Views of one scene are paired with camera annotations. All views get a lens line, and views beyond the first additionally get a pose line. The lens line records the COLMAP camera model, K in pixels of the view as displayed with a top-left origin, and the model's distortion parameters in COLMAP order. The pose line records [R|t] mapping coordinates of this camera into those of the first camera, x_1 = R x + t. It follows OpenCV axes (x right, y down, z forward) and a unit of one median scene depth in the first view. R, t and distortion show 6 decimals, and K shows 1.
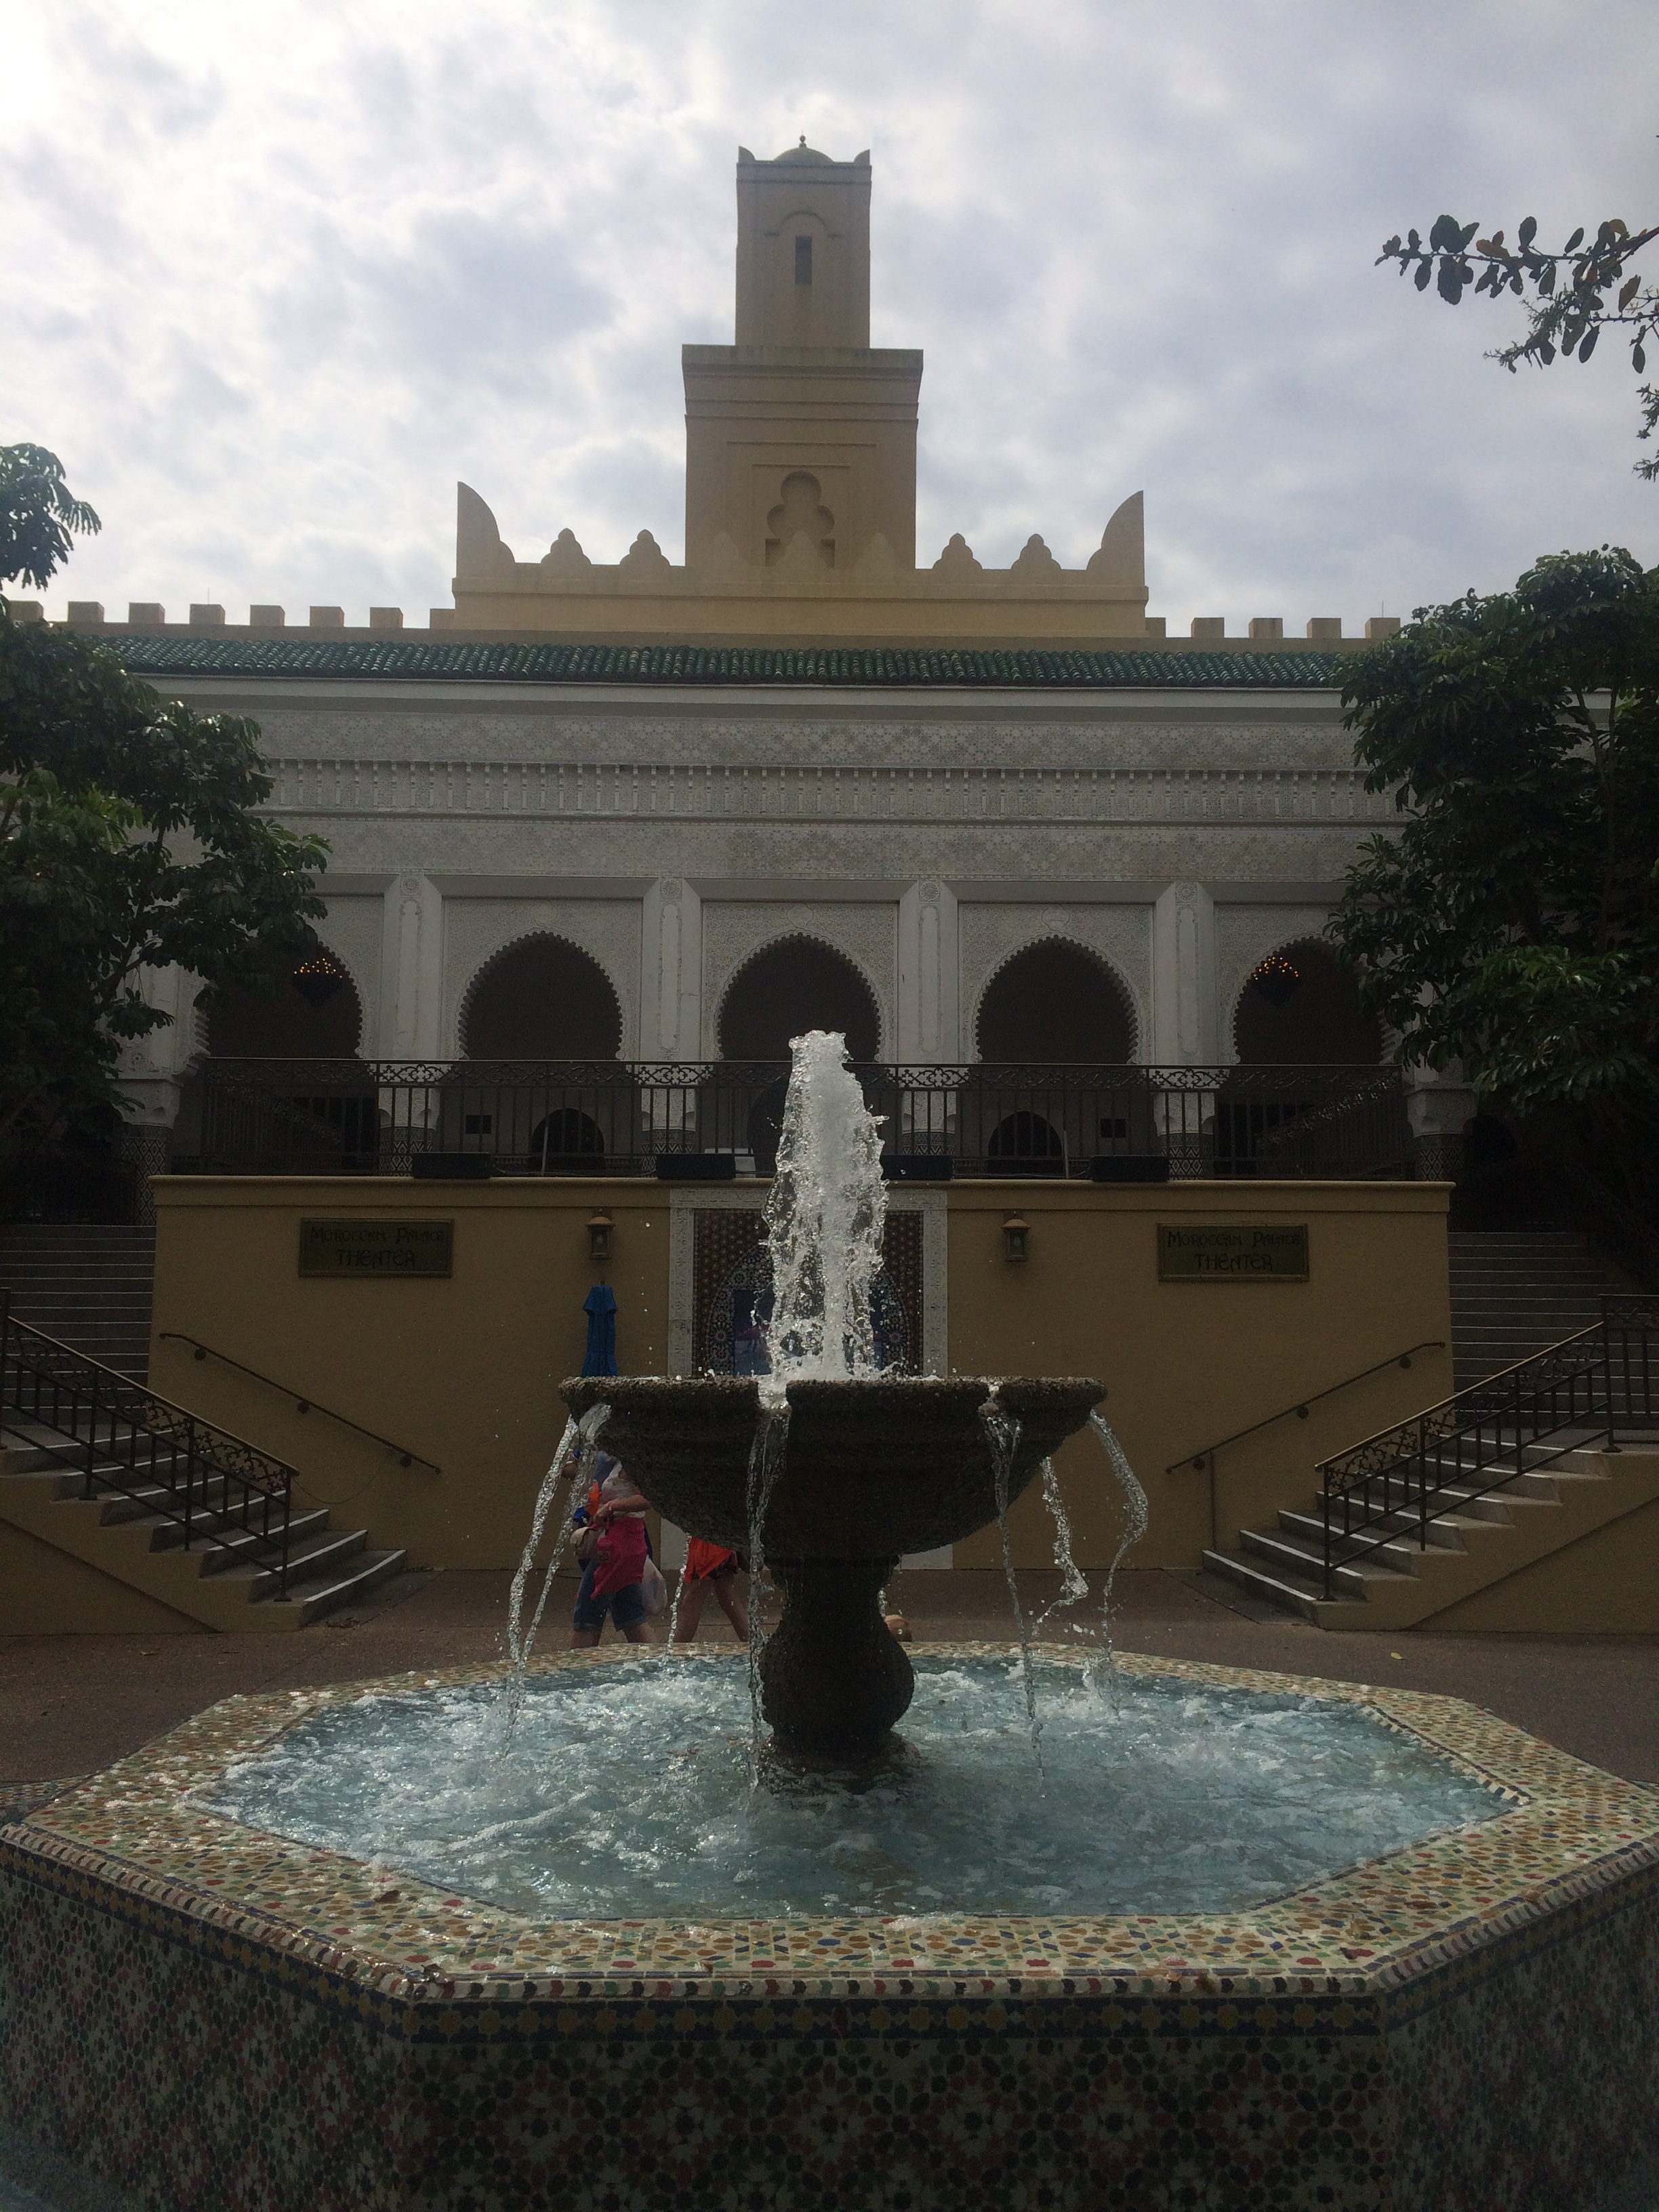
lens RADIAL K [[1879.4, 0, 846.5], [0, 1879.4, 1116.9], [0, 0, 1]] dist [0.027167, -0.007489]
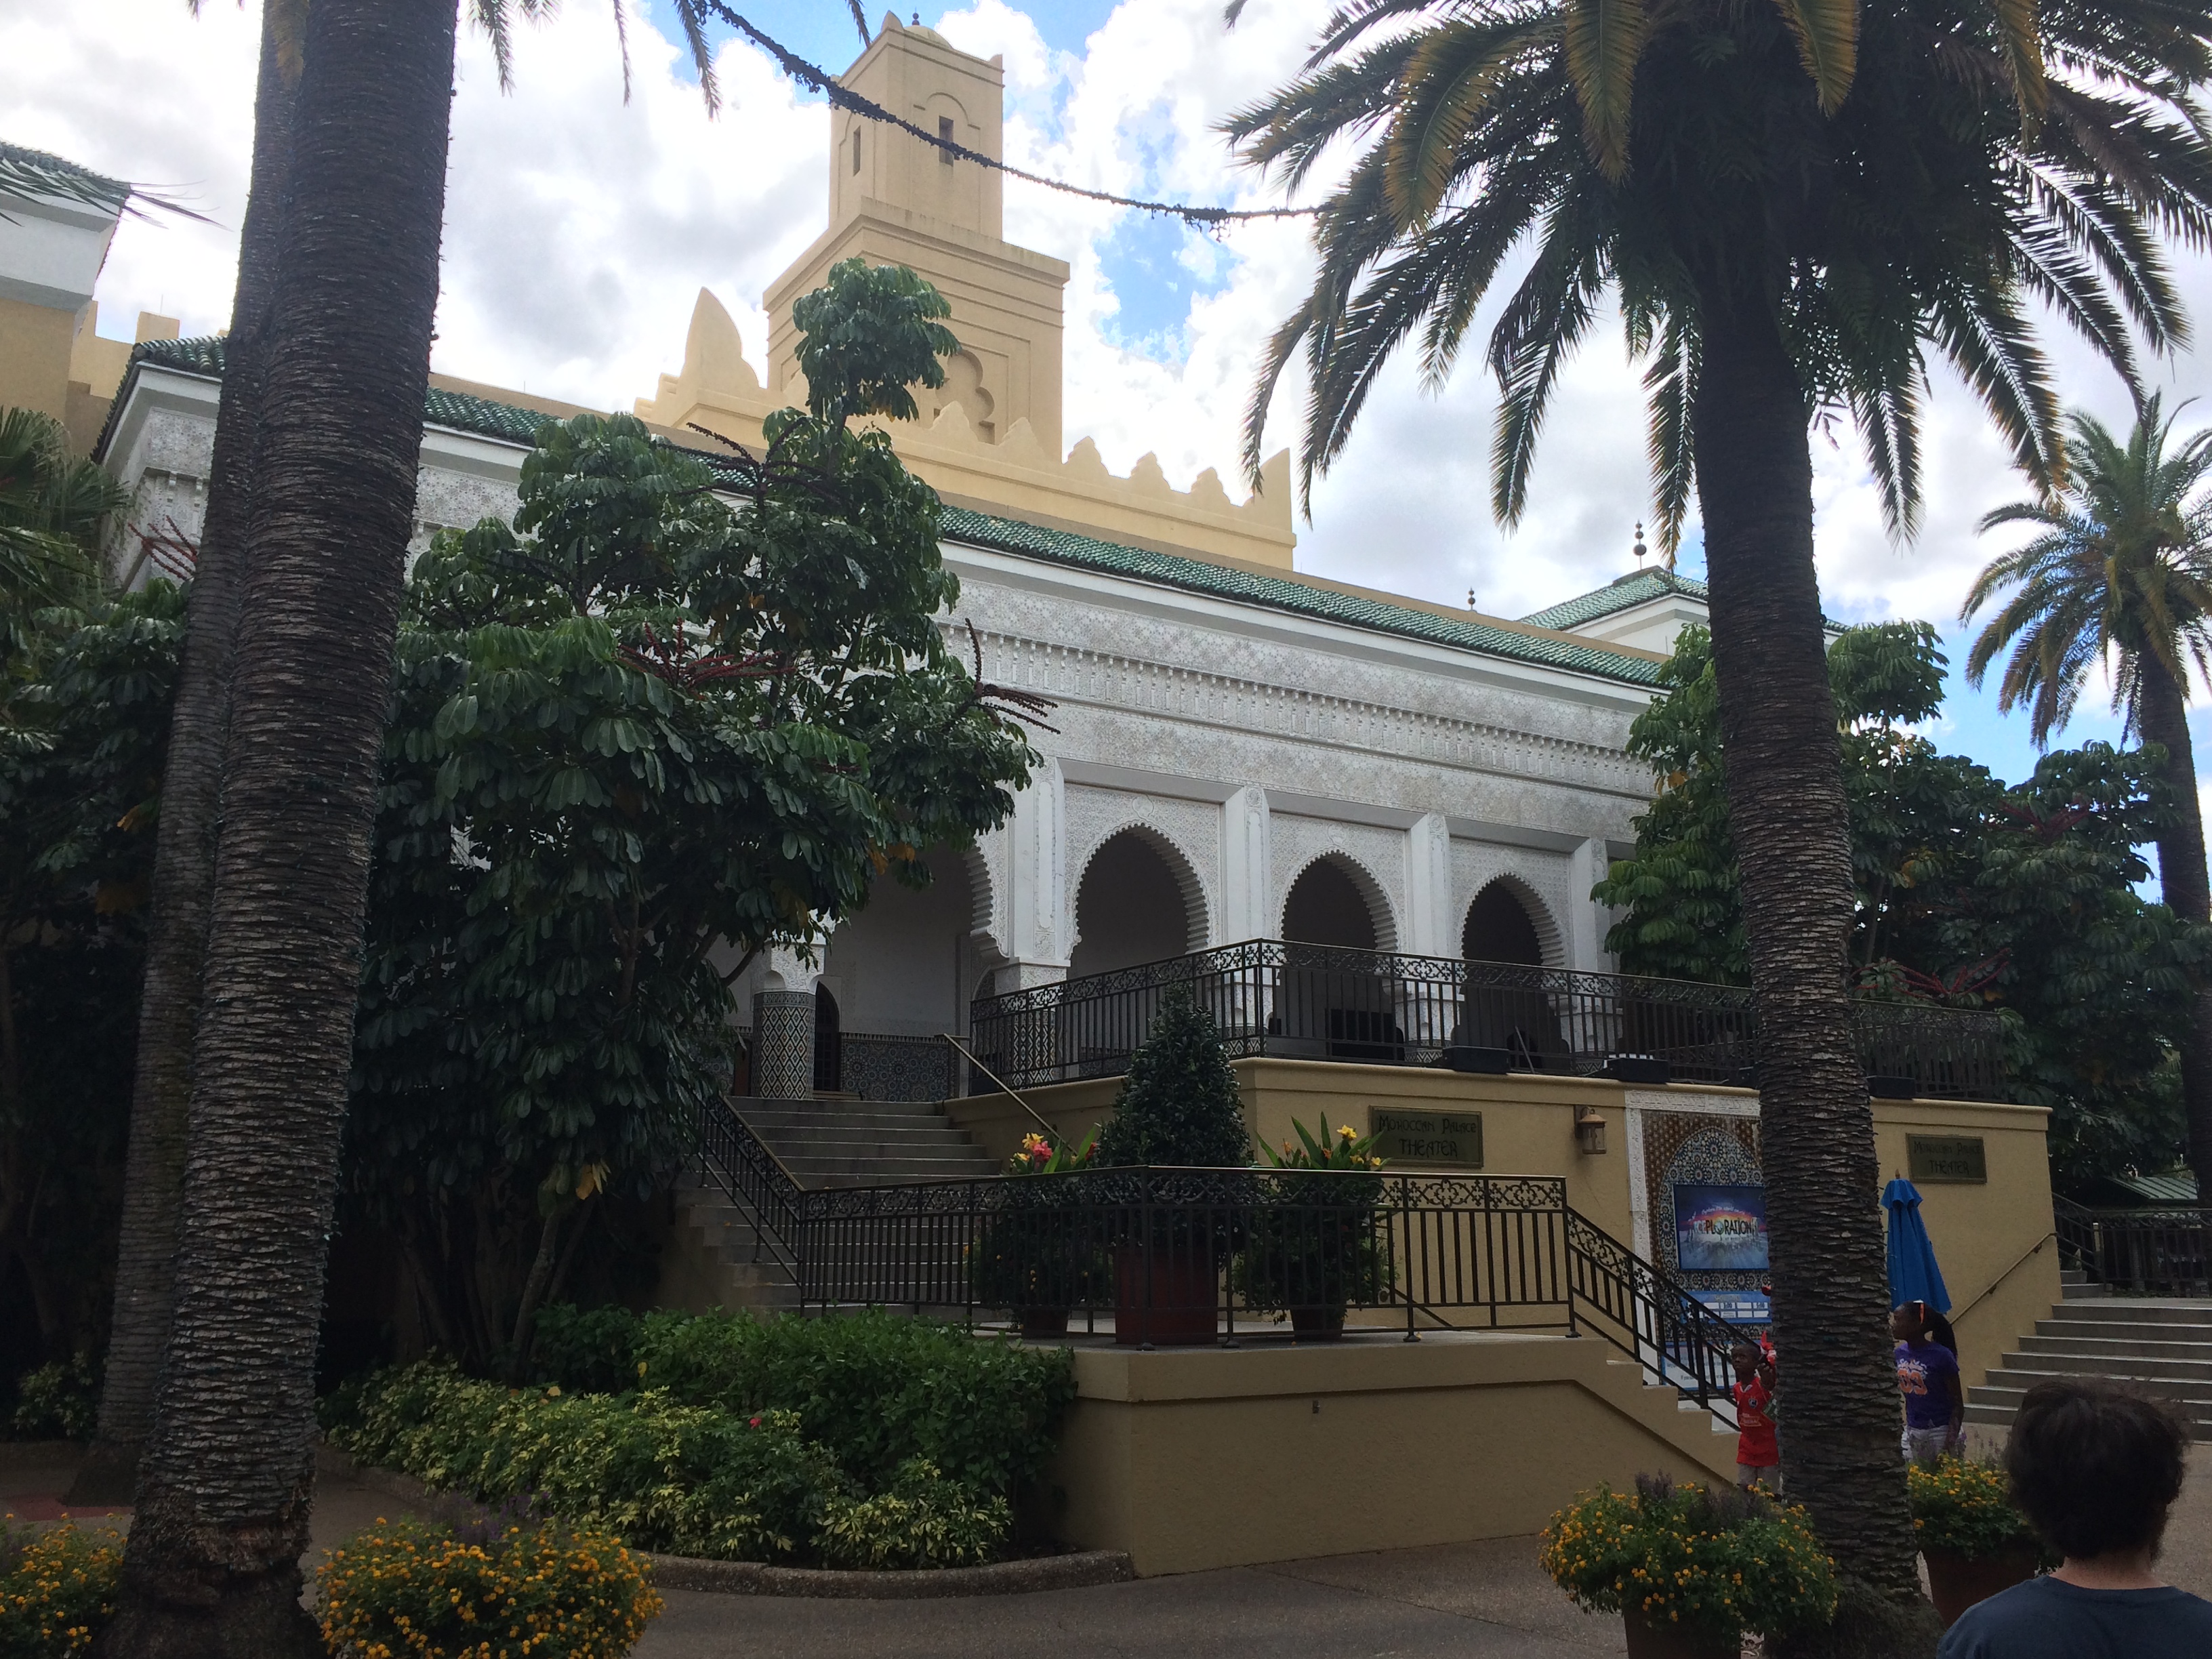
lens RADIAL K [[1978.7, 0, 1100.3], [0, 1978.7, 825.8], [0, 0, 1]] dist [0.017038, 0.006480]
pose [[0.850753, 0.104767, 0.515017, -0.597698], [-0.062424, 0.993136, -0.098912, 0.011210], [-0.521845, 0.052000, 0.851454, 0.098693]]
